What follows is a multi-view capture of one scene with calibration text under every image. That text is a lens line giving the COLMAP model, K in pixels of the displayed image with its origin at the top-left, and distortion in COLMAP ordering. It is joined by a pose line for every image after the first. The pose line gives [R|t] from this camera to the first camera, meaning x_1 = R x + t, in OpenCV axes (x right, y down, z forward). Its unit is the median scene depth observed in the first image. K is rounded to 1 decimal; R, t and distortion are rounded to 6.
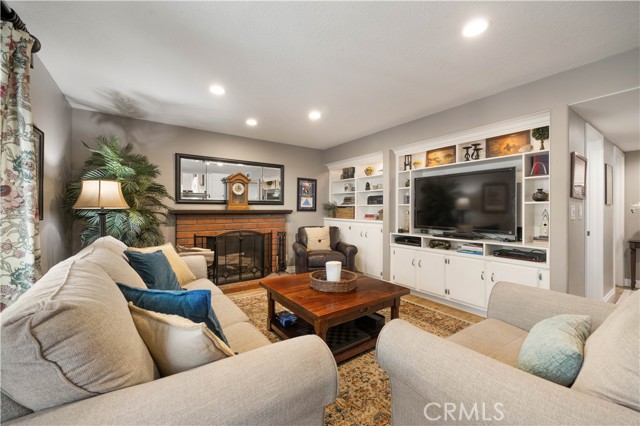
lens RADIAL K [[258.5, 0, 324.2], [0, 258.5, 211.8], [0, 0, 1]] dist [0.001620, -0.000012]
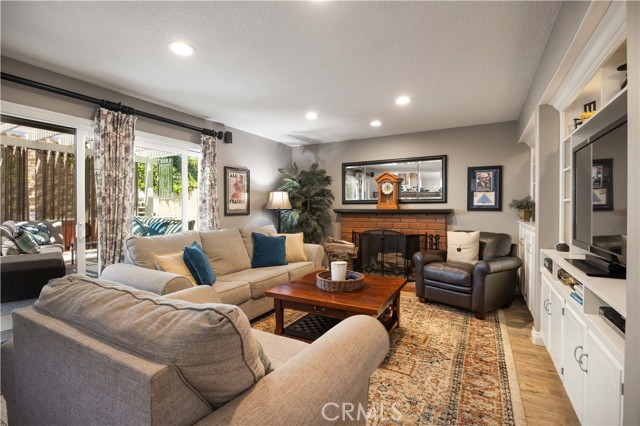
lens RADIAL K [[304.1, 0, 322.1], [0, 304.1, 210.6], [0, 0, 1]] dist [-0.004486, -0.000521]
pose [[0.436866, 0.004291, -0.899516, 0.605963], [-0.003882, 0.999988, 0.002885, -0.004090], [0.899518, 0.002232, 0.436878, 0.243086]]
